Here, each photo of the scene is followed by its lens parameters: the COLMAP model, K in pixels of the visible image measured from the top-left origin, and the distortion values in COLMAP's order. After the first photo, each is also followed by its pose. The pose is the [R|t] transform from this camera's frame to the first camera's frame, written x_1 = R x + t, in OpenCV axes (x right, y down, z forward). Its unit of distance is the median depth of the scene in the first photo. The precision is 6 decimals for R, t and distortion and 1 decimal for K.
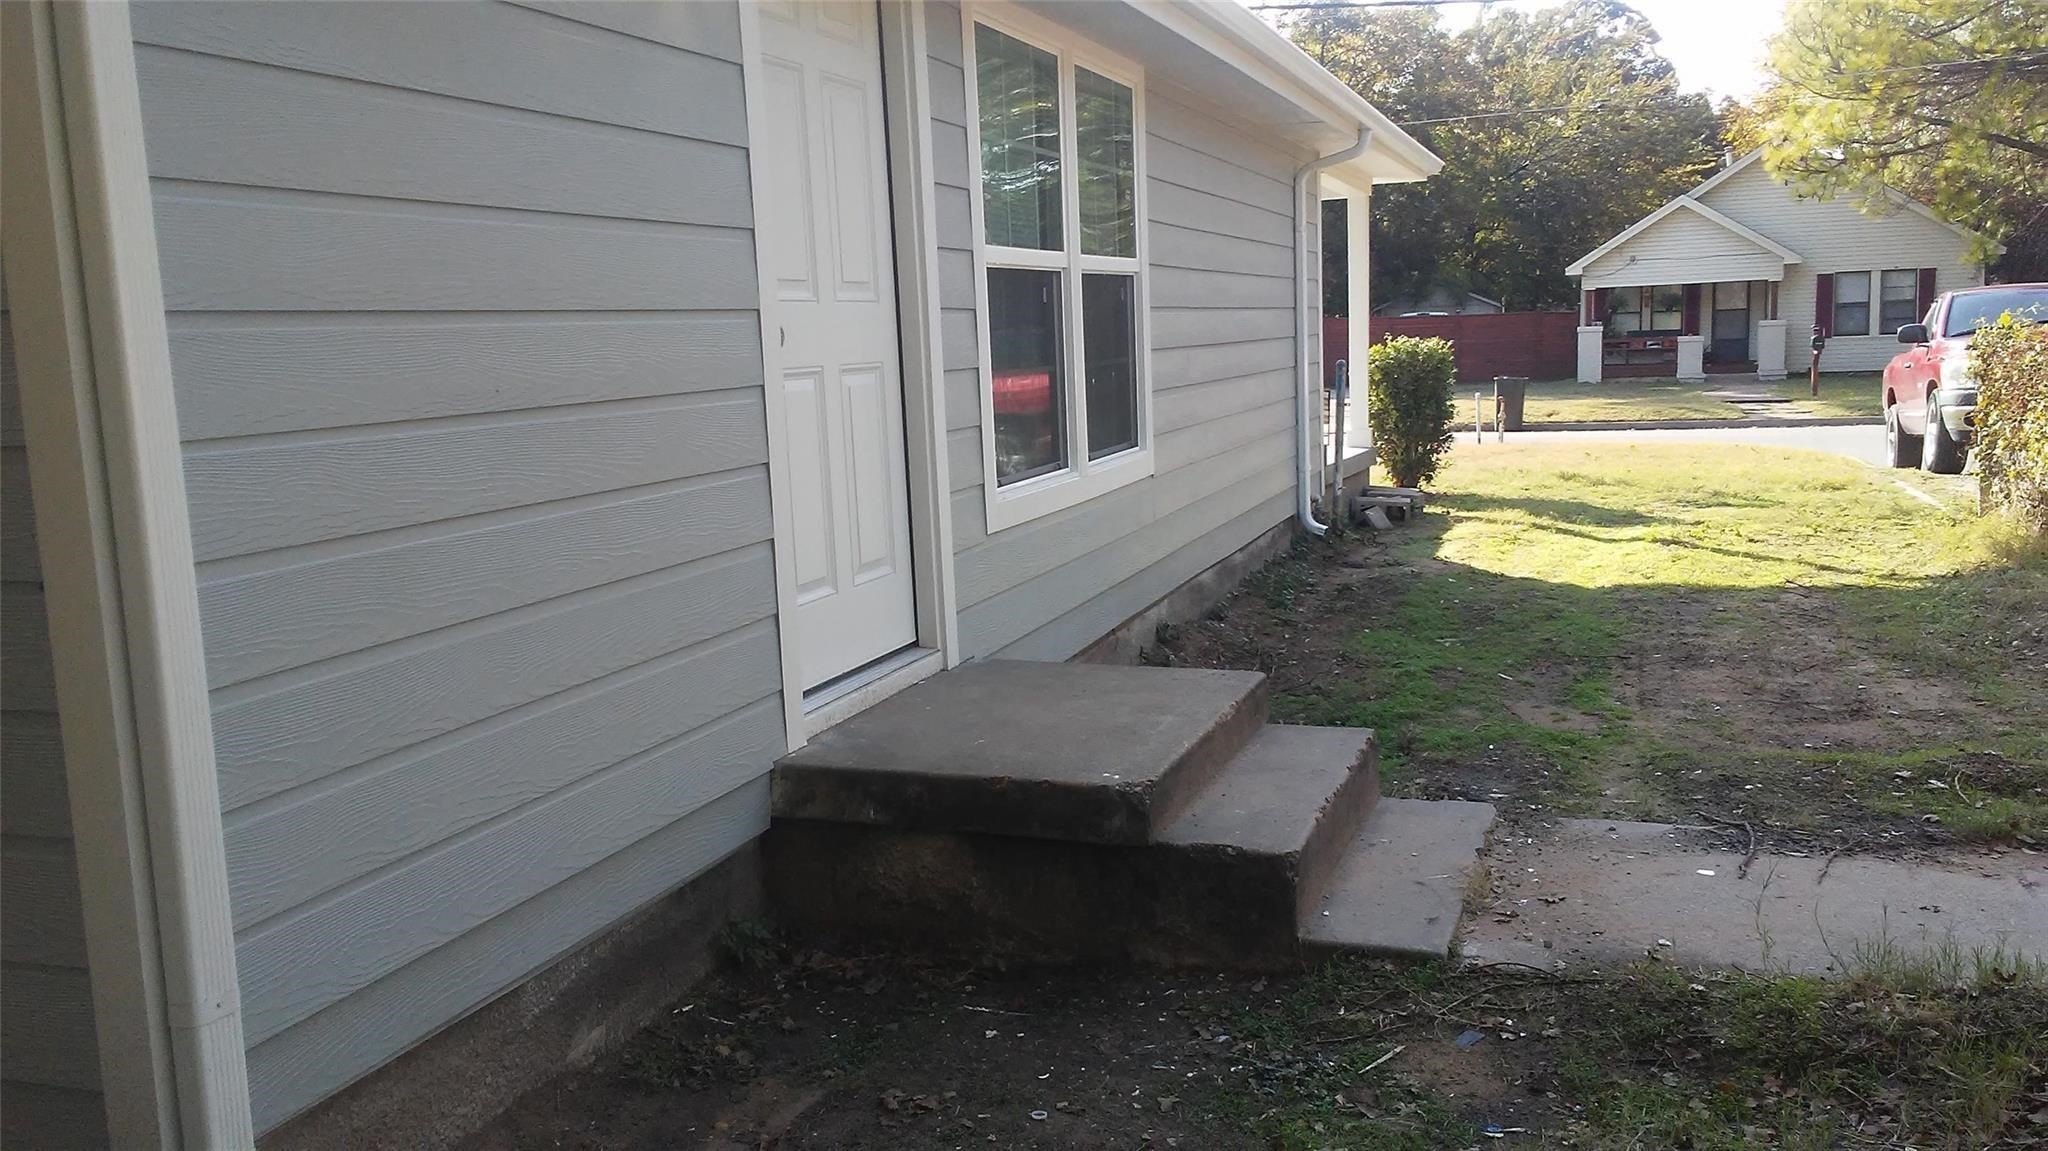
lens RADIAL K [[1761.4, 0, 1025.0], [0, 1761.4, 567.5], [0, 0, 1]] dist [0.060492, -0.018983]
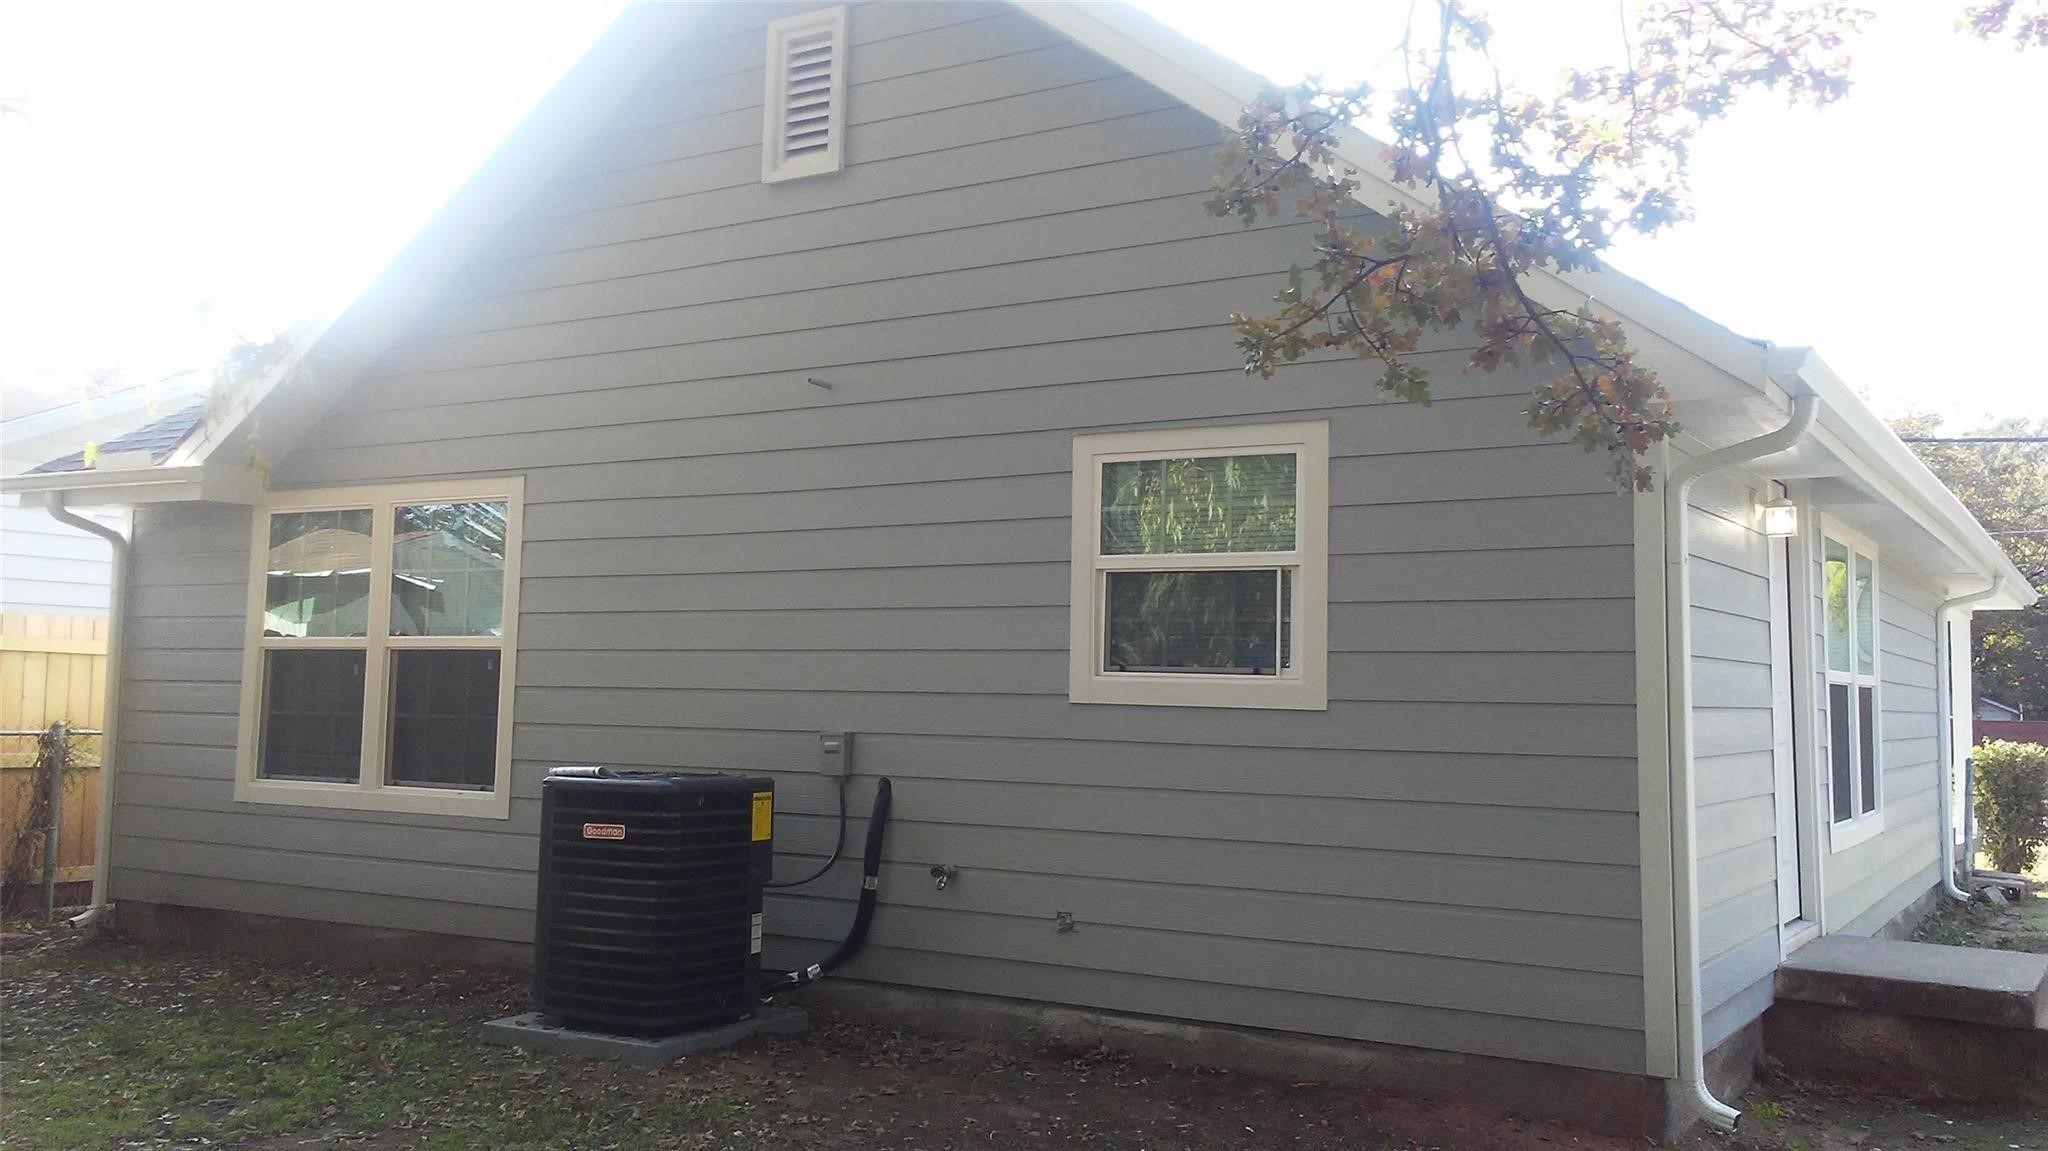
lens RADIAL K [[1761.4, 0, 1025.0], [0, 1761.4, 567.5], [0, 0, 1]] dist [0.060492, -0.018983]
pose [[0.972023, 0.033434, -0.232492, -0.179503], [-0.080453, 0.977335, -0.195818, 0.050385], [0.220676, 0.209044, 0.952682, -0.356280]]
